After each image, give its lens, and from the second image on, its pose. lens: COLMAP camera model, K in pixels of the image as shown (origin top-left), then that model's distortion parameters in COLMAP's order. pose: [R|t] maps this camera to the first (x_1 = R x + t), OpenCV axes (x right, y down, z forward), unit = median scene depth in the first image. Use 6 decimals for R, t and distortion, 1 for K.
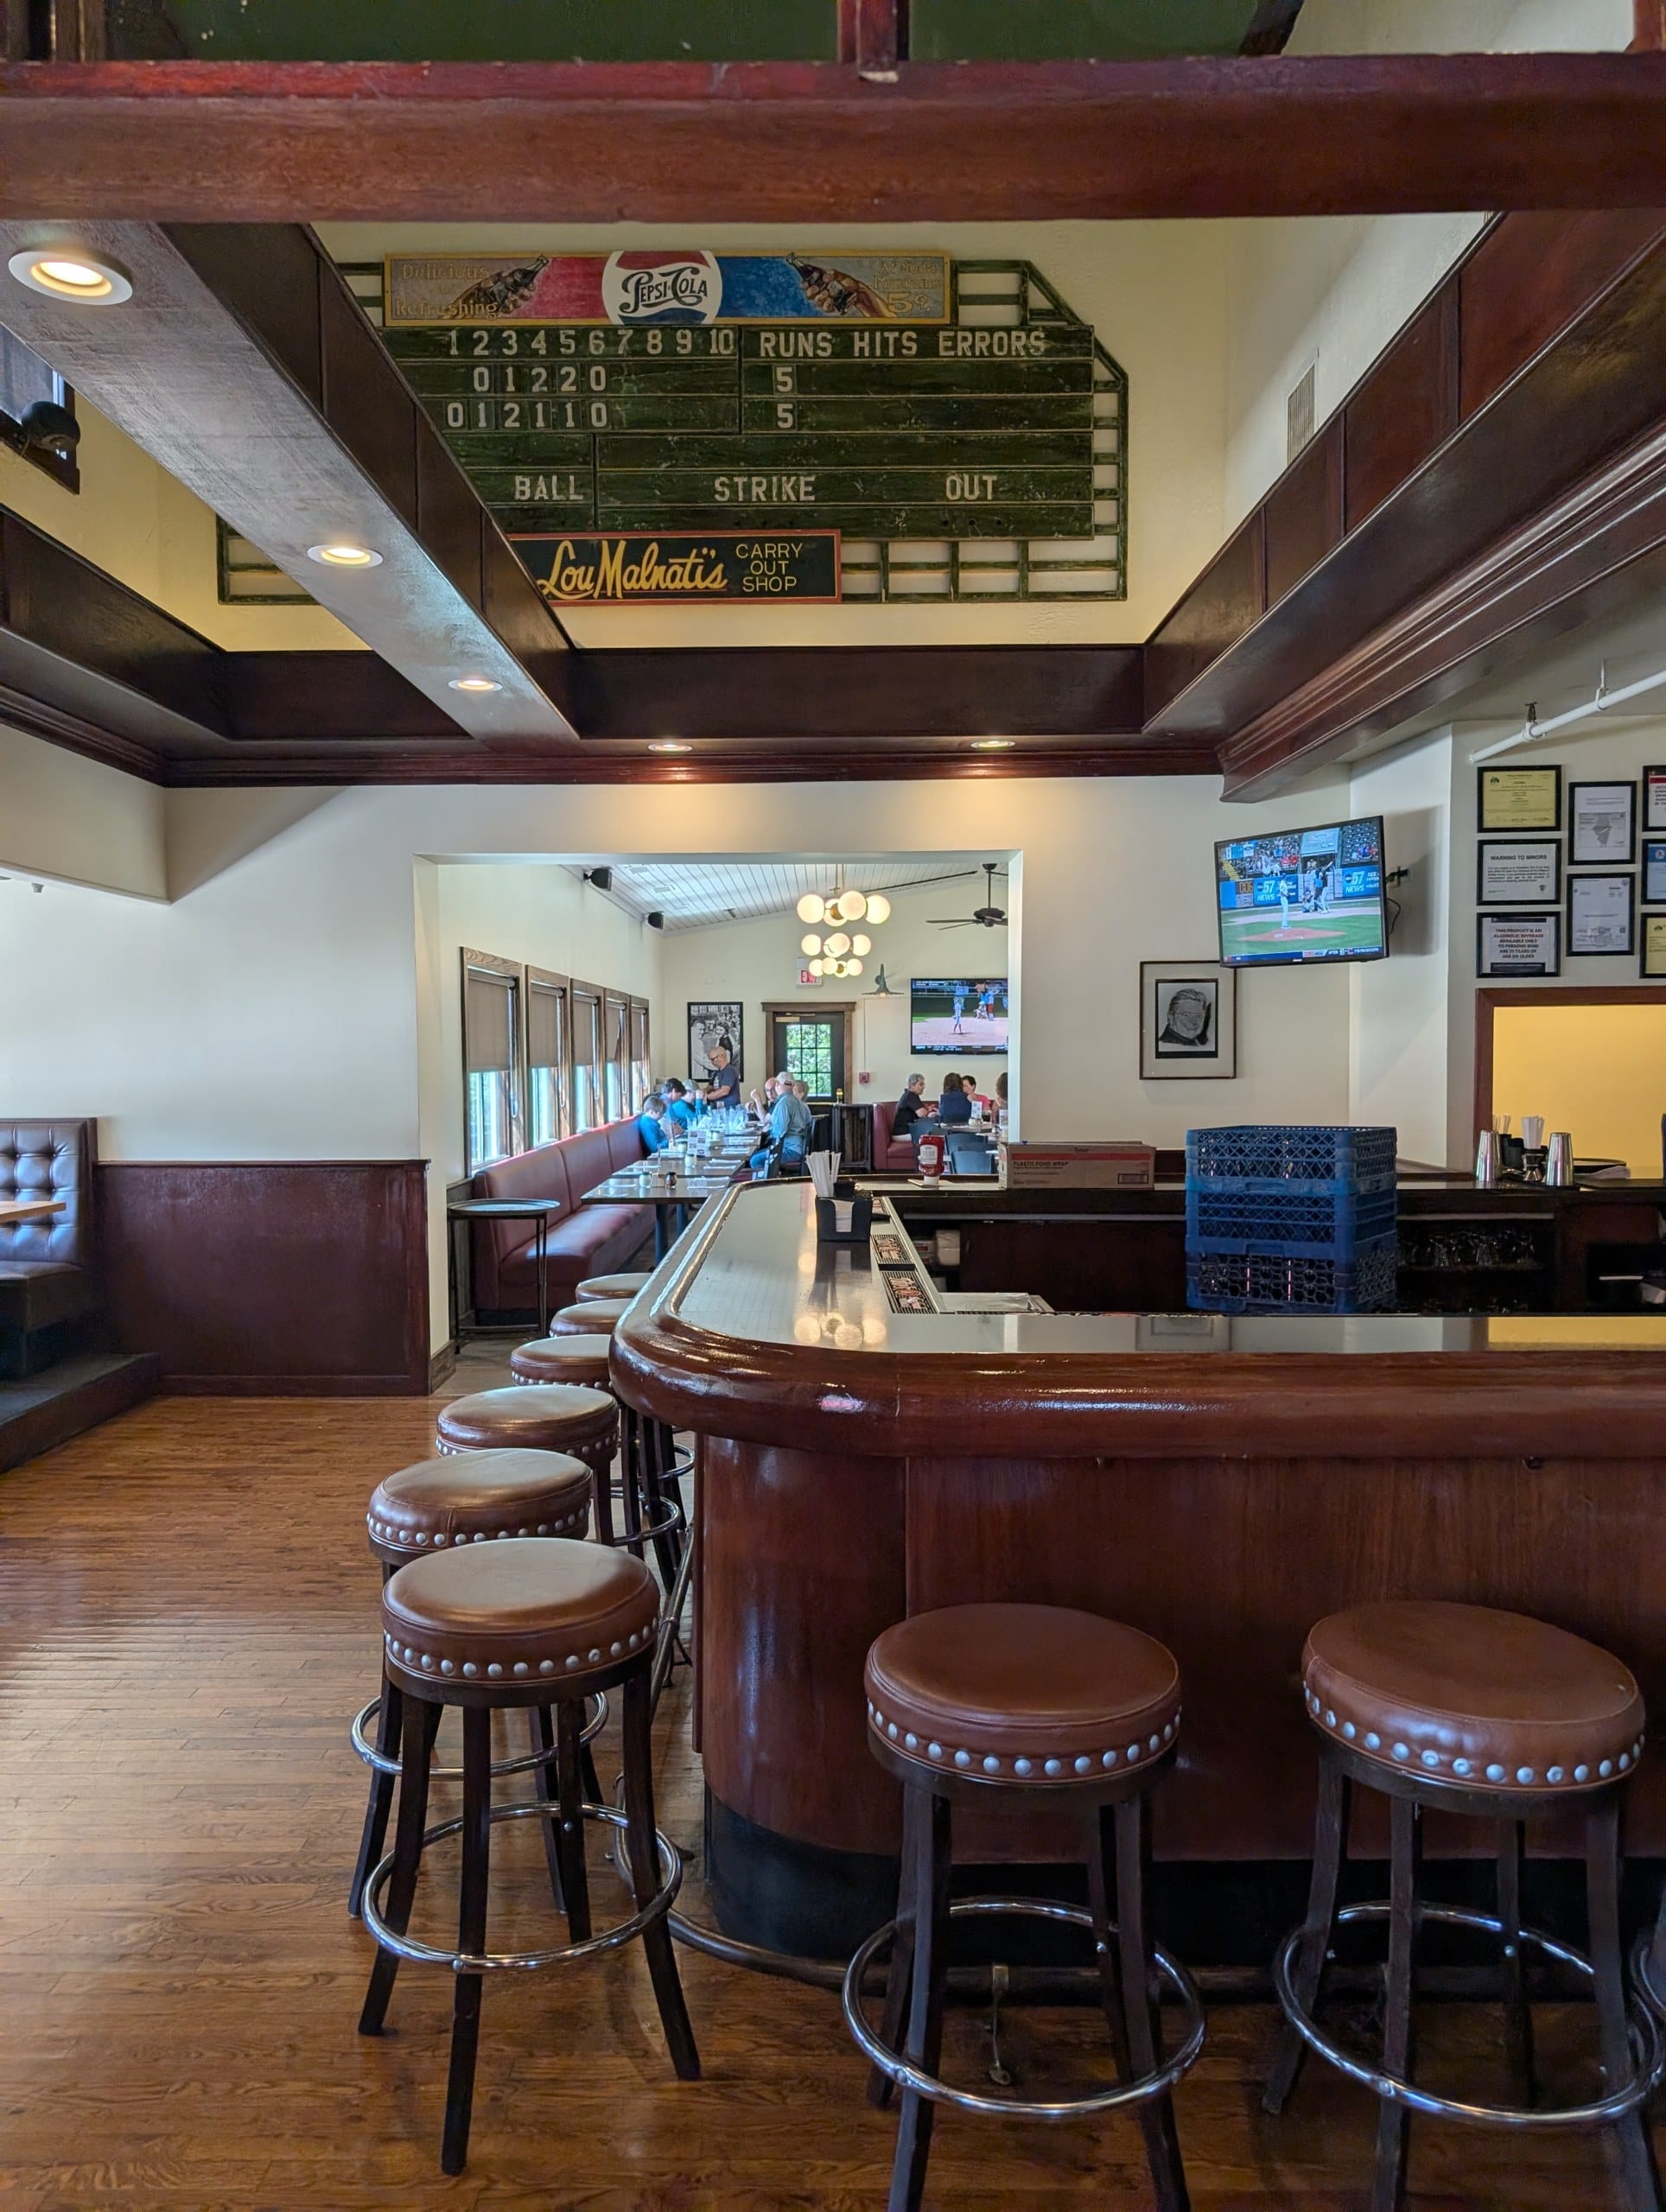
lens RADIAL K [[1545.2, 0, 826.1], [0, 1545.2, 1105.1], [0, 0, 1]] dist [-0.006805, -0.000321]
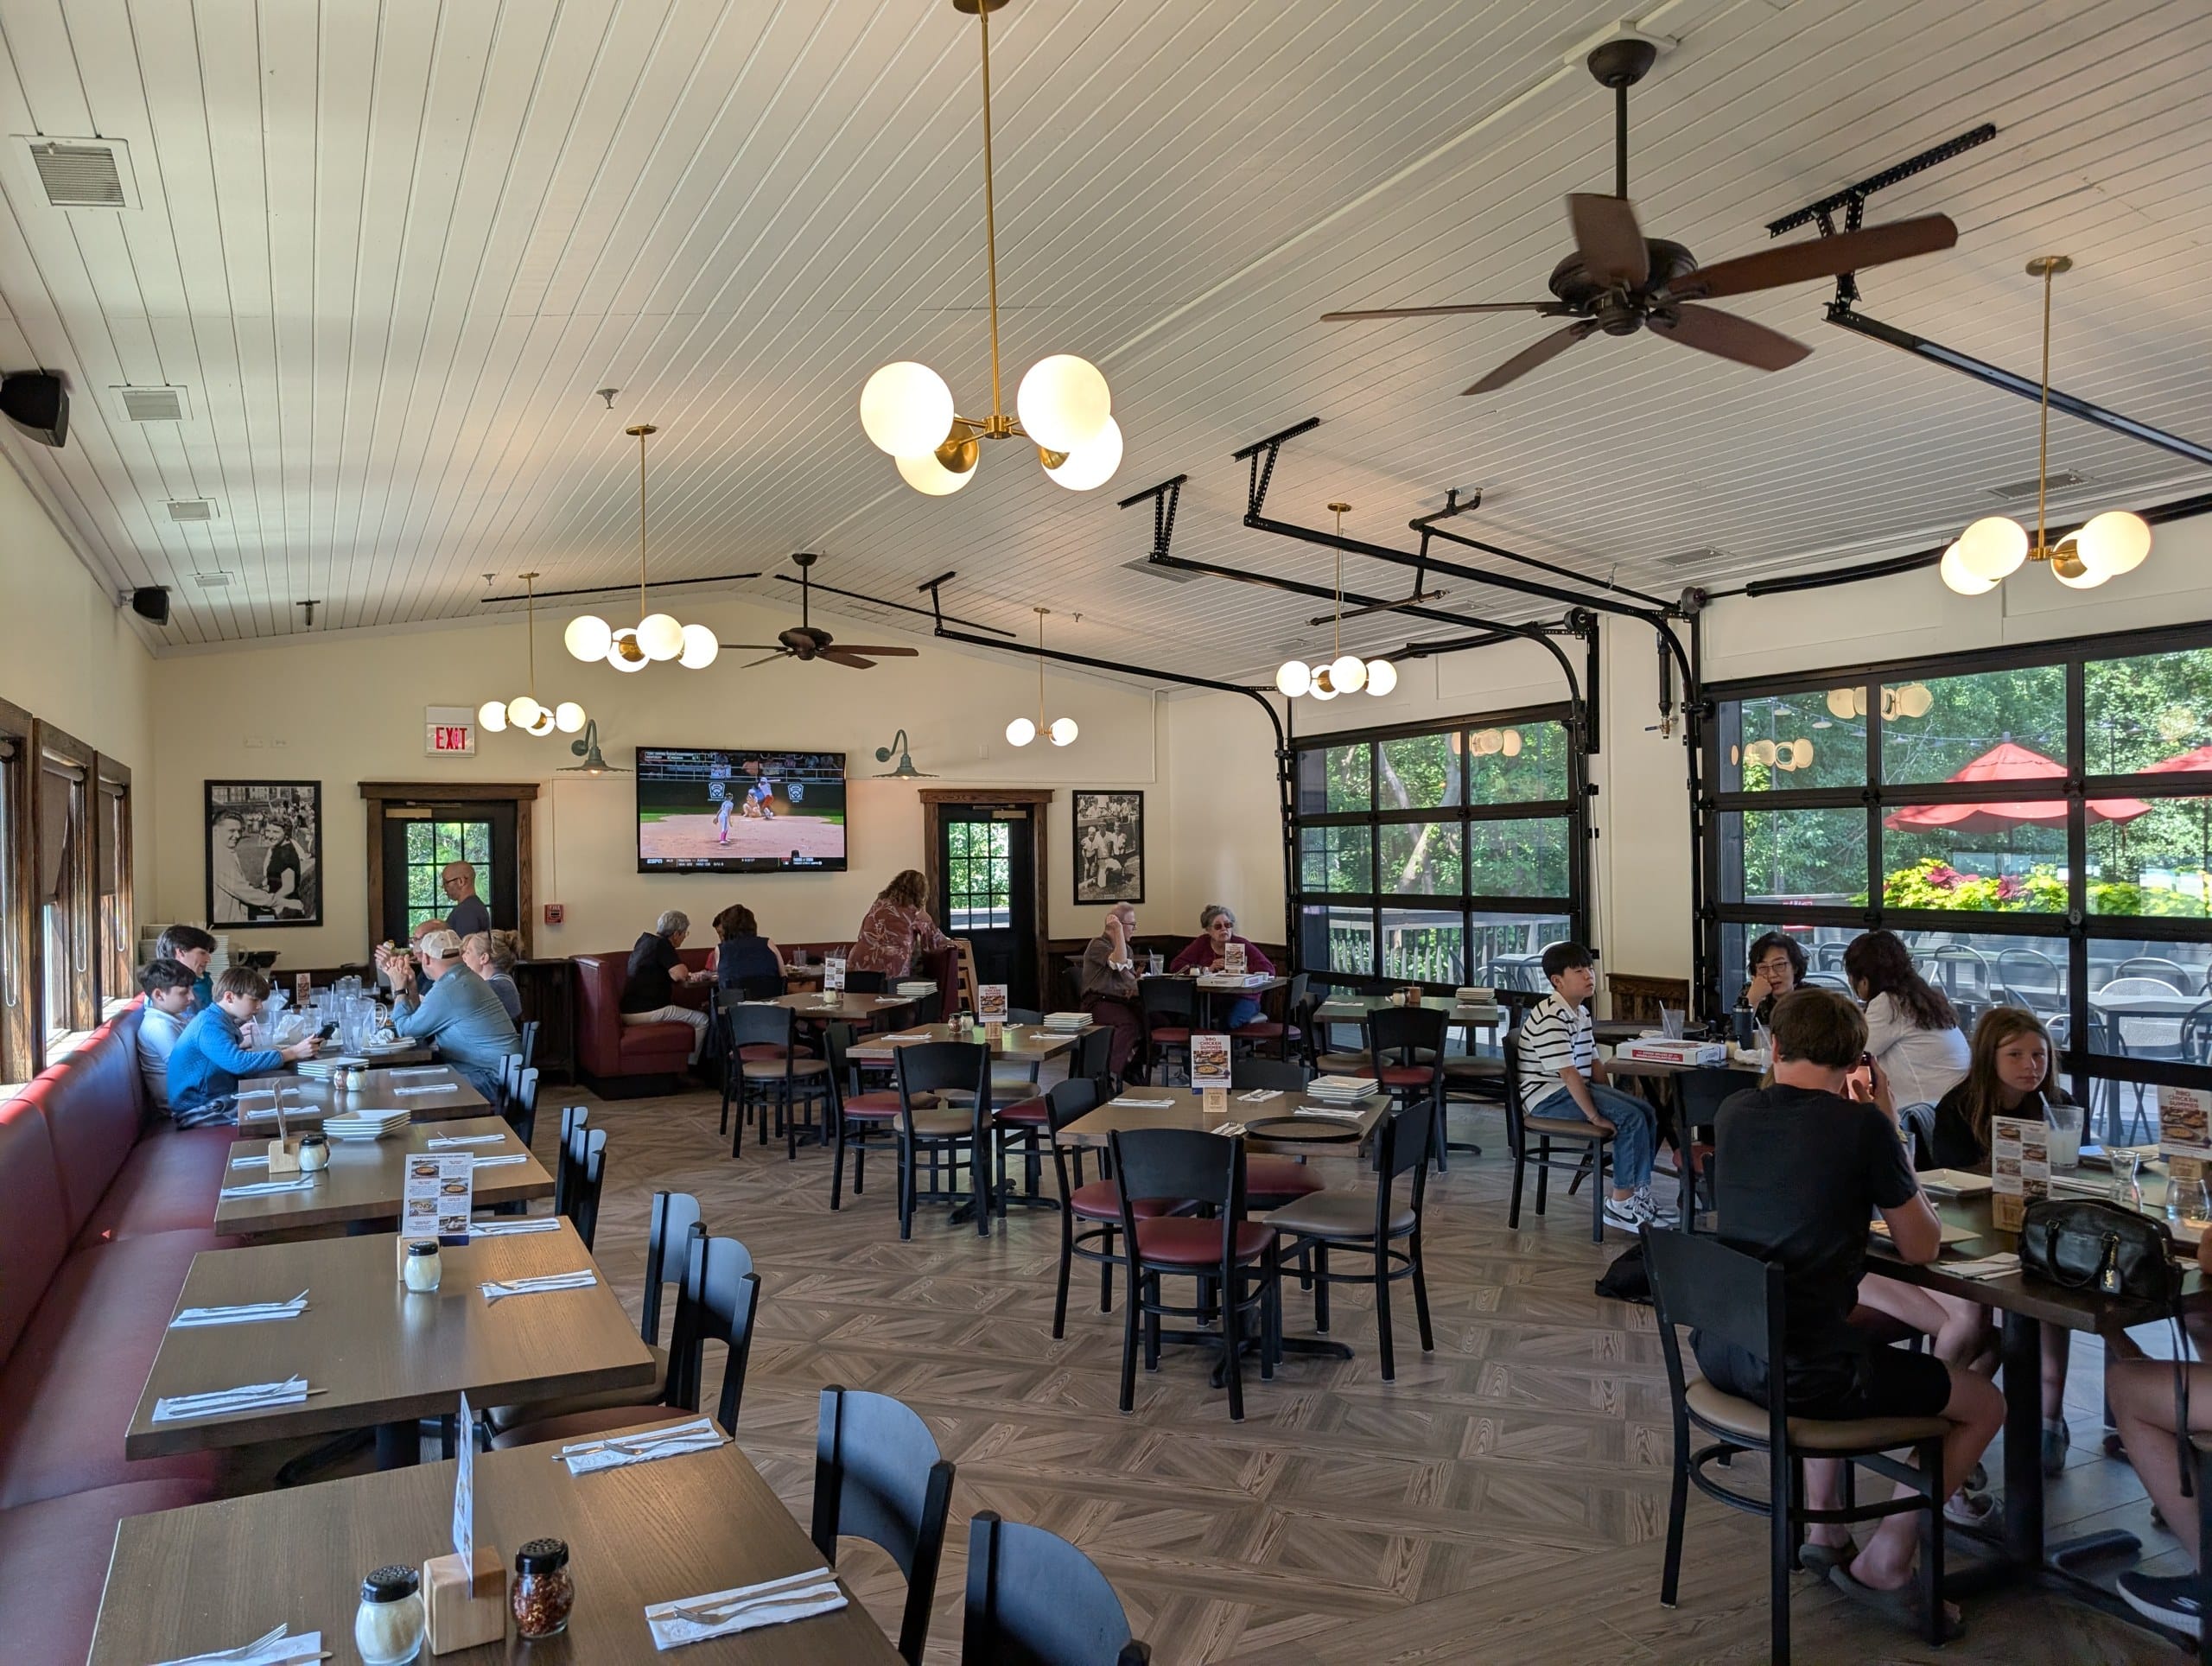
lens RADIAL K [[1545.2, 0, 1119.3], [0, 1545.2, 848.3], [0, 0, 1]] dist [-0.006805, -0.000321]
pose [[0.883469, -0.000578, 0.468489, -0.060860], [0.020597, 0.999080, -0.037608, -0.016213], [-0.468036, 0.042875, 0.882669, 0.383187]]
